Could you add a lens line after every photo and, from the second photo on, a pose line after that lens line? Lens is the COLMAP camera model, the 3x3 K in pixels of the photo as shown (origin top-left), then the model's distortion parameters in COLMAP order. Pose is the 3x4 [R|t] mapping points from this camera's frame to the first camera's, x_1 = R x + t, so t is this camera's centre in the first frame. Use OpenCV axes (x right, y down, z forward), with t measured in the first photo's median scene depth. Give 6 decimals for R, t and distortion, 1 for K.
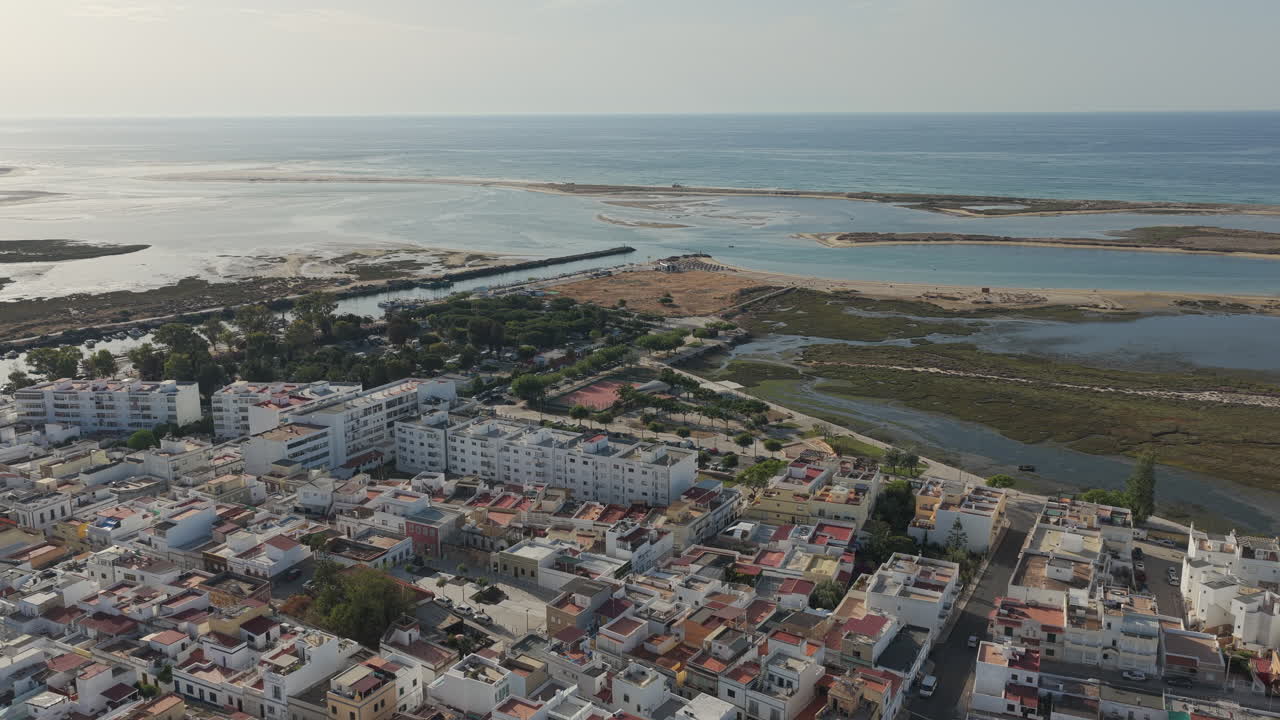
lens RADIAL K [[1111.4, 0, 640.0], [0, 1111.4, 360.0], [0, 0, 1]] dist [0.002235, 0.003801]
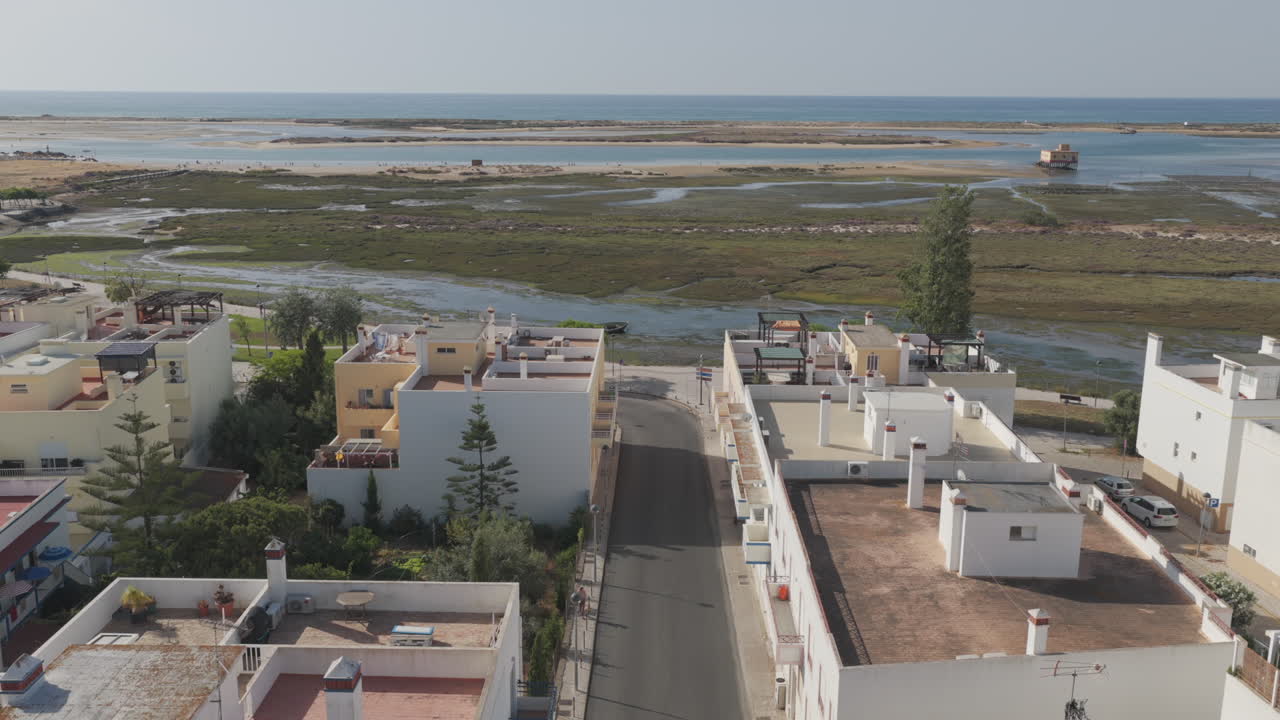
lens RADIAL K [[1111.4, 0, 640.0], [0, 1111.4, 360.0], [0, 0, 1]] dist [0.002235, 0.003801]
pose [[0.898143, -0.081269, 0.432129, 0.191796], [0.084104, 0.996378, 0.012582, 0.122447], [-0.431586, 0.025043, 0.901724, 0.689674]]
